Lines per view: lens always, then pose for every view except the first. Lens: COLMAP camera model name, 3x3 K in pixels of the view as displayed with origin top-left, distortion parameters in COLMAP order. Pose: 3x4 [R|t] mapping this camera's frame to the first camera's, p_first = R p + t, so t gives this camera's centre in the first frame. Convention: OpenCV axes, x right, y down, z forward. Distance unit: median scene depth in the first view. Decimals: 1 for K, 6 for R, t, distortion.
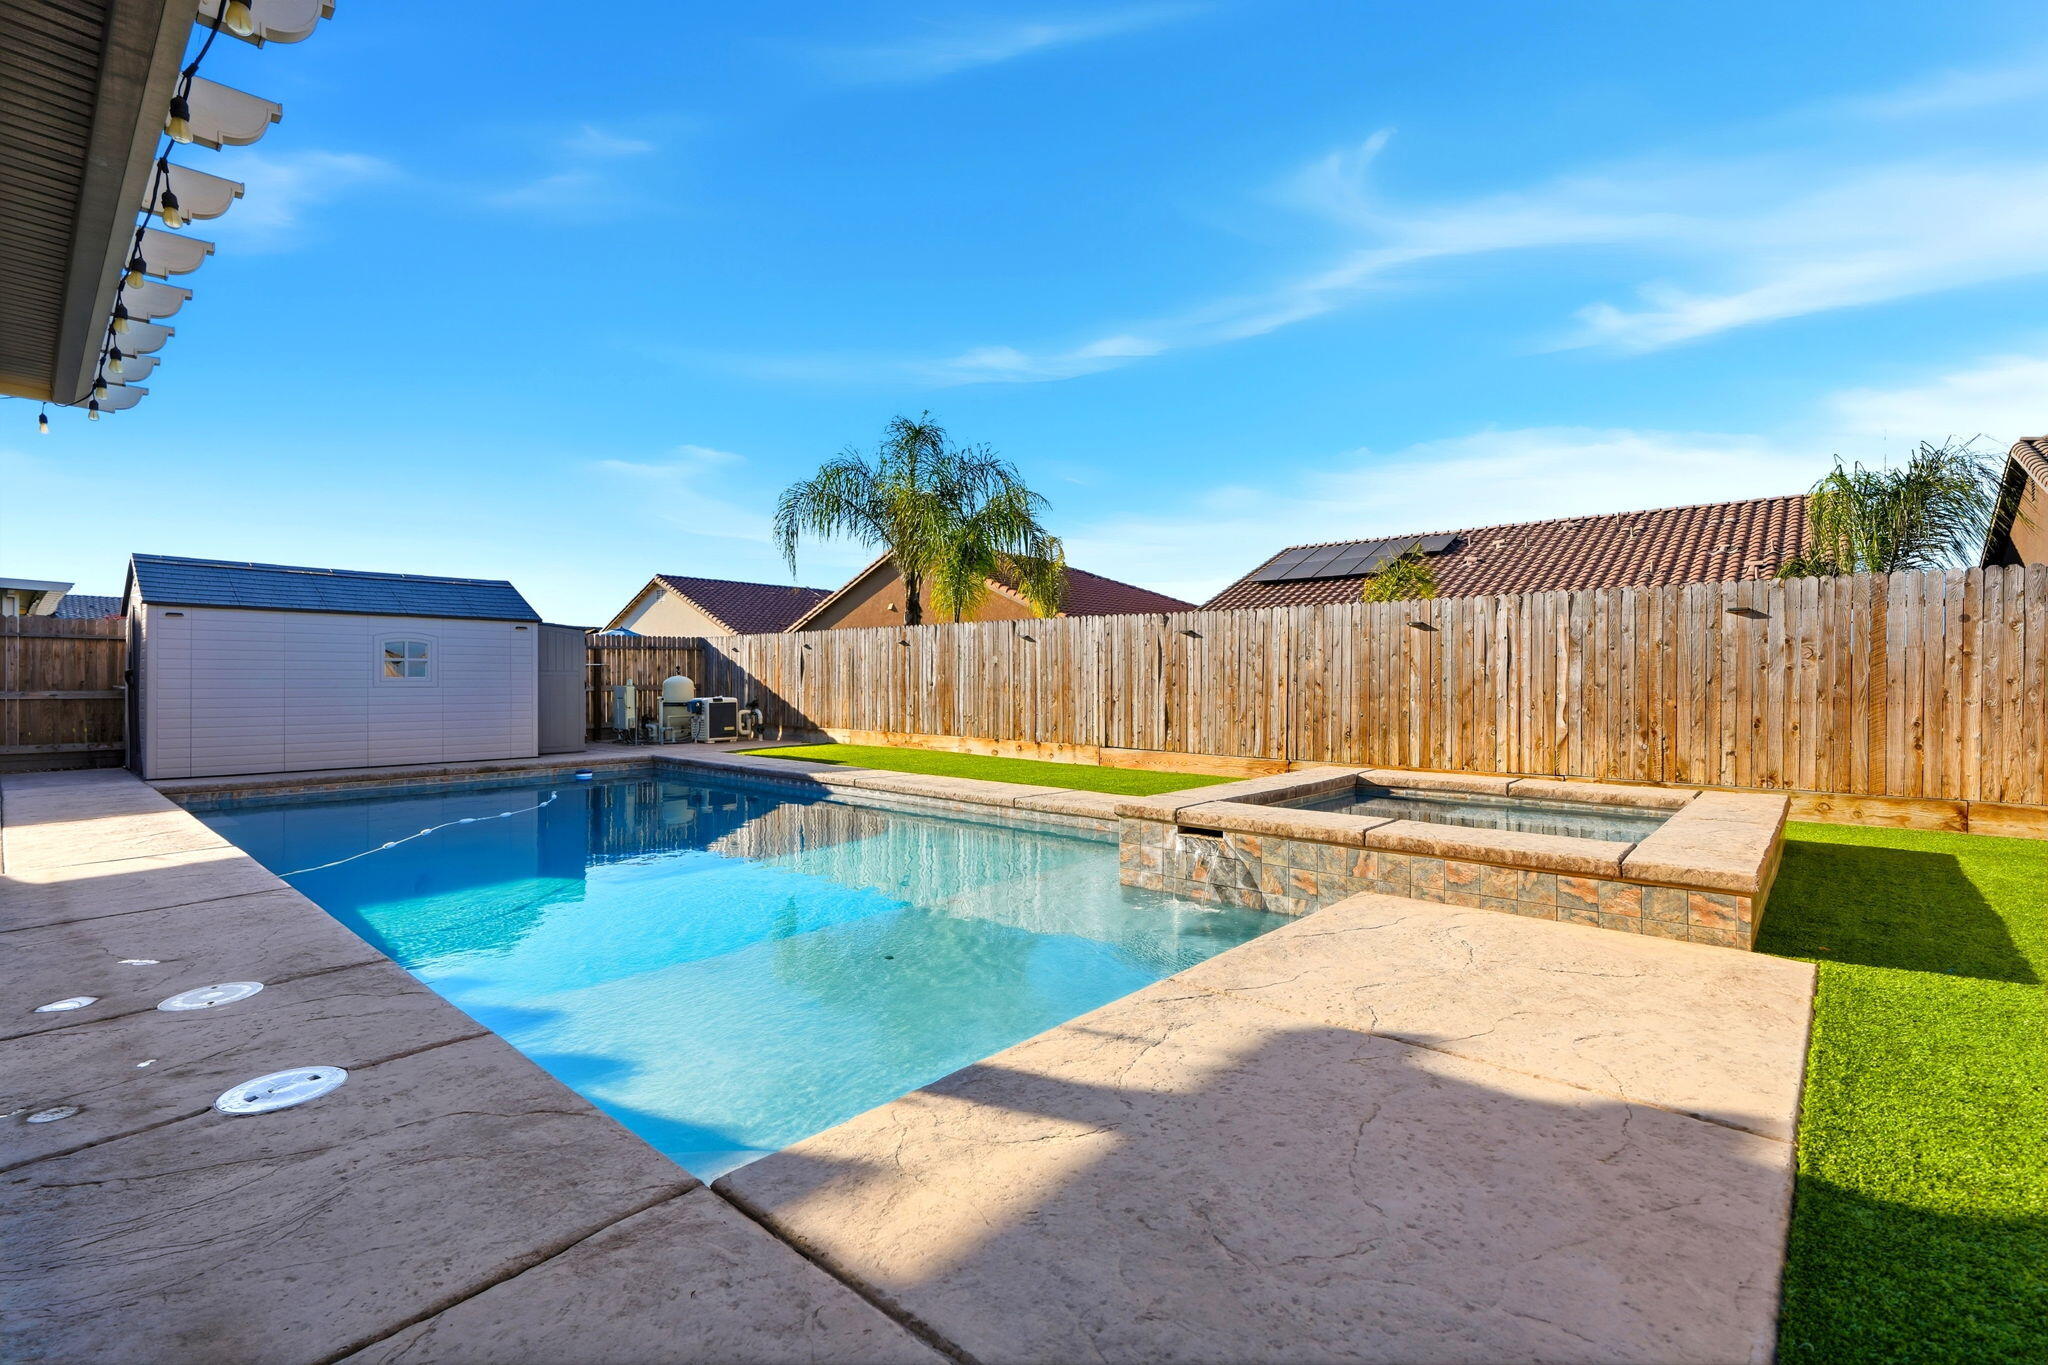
lens RADIAL K [[915.9, 0, 1016.5], [0, 915.9, 680.6], [0, 0, 1]] dist [-0.000226, 0.000165]
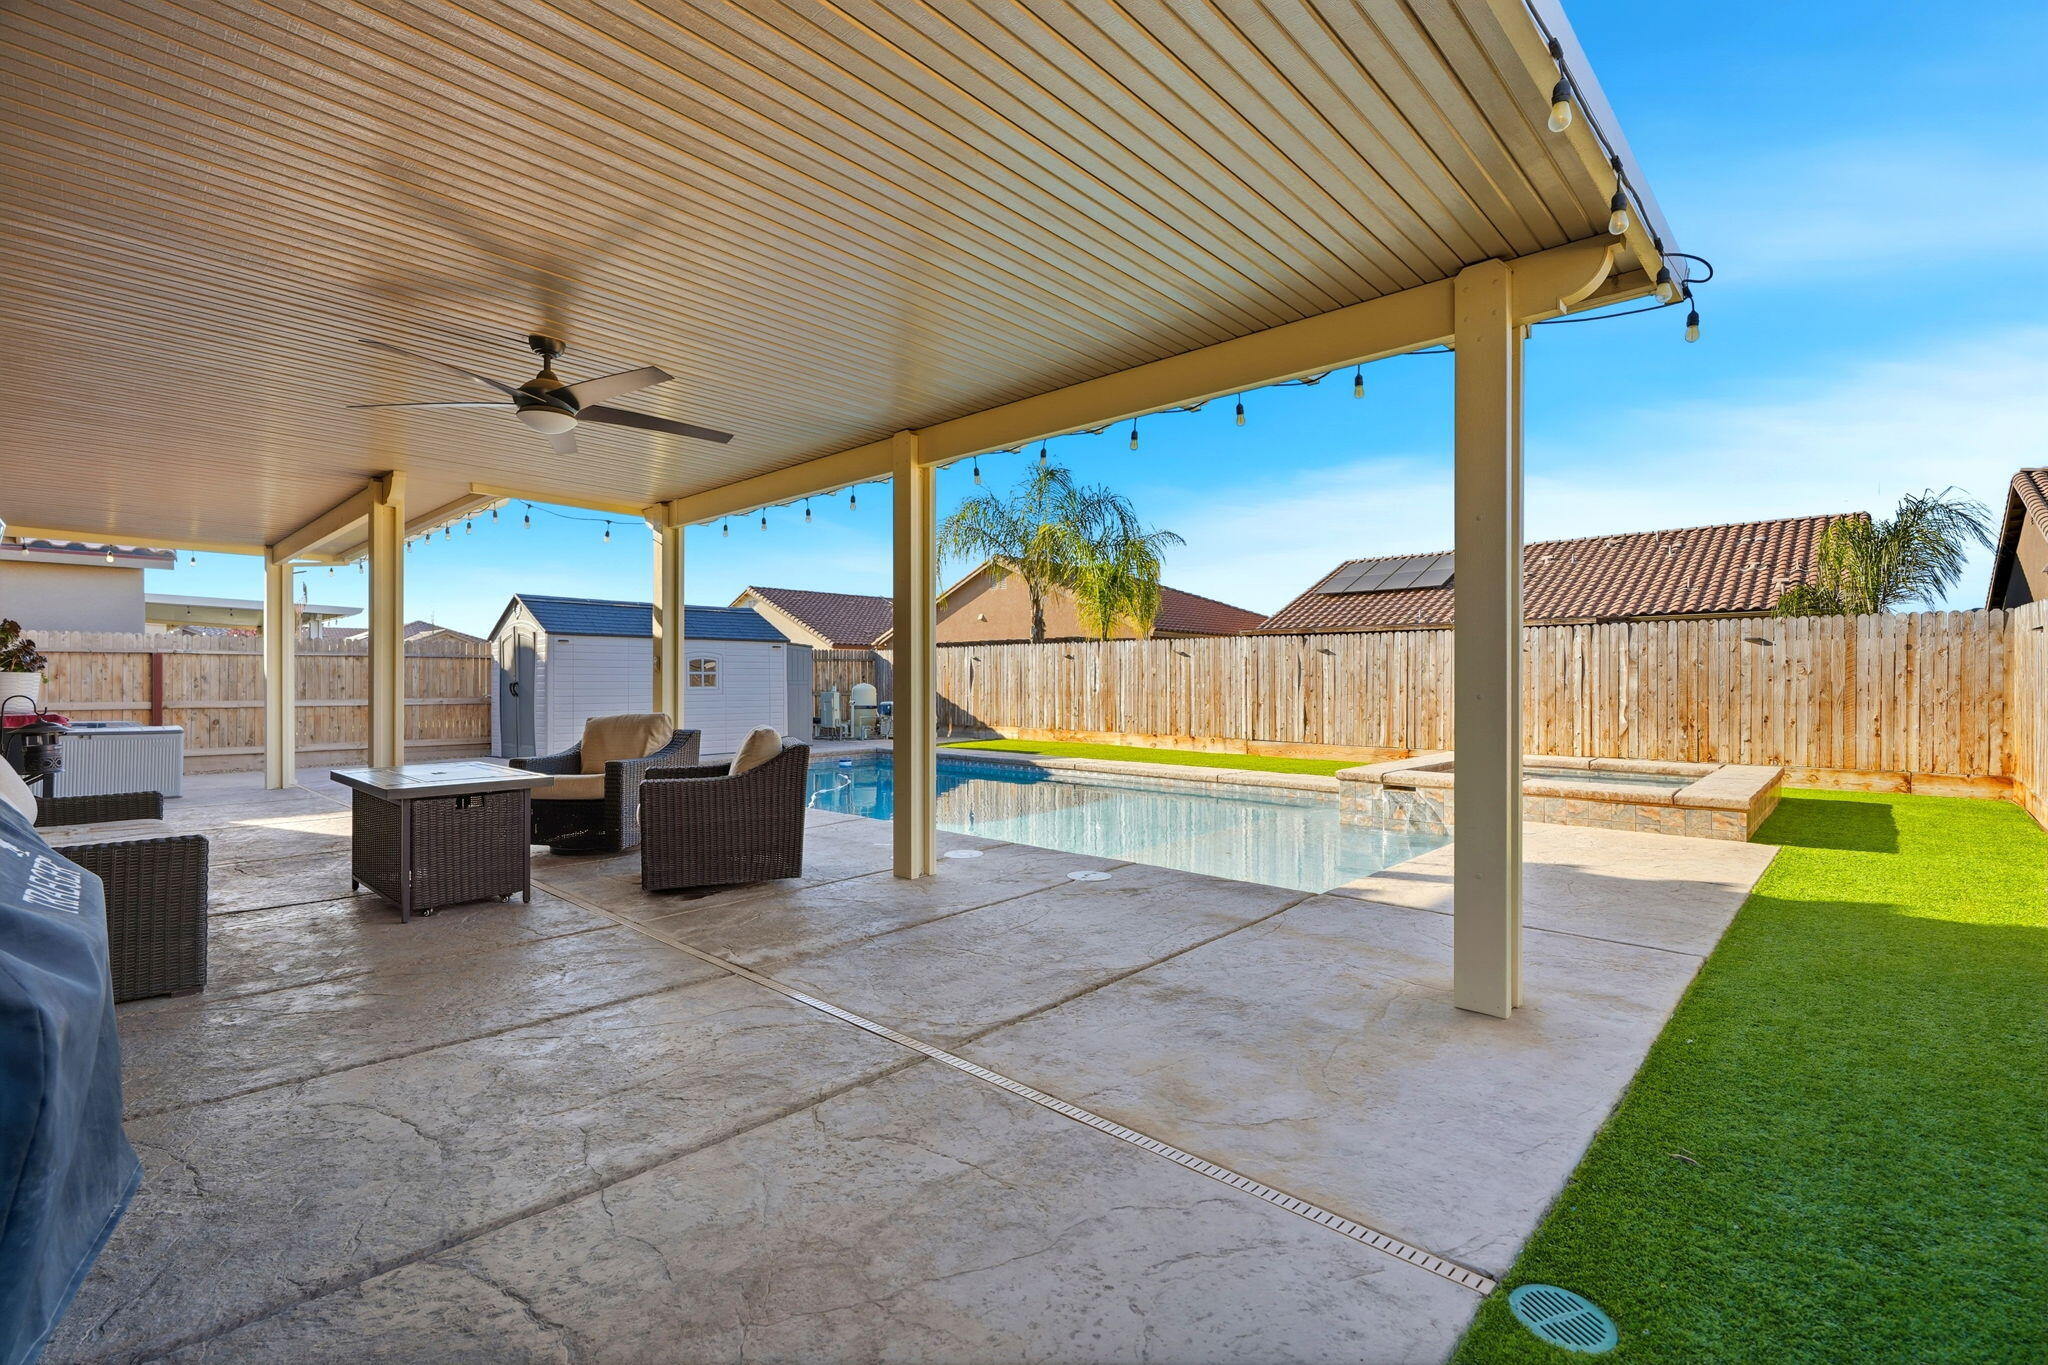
lens RADIAL K [[915.9, 0, 1016.5], [0, 915.9, 680.6], [0, 0, 1]] dist [-0.000226, 0.000165]
pose [[0.999642, -0.003065, -0.026586, -0.197935], [0.003032, 0.999995, -0.001268, -0.009670], [0.026590, 0.001187, 0.999646, -0.283213]]
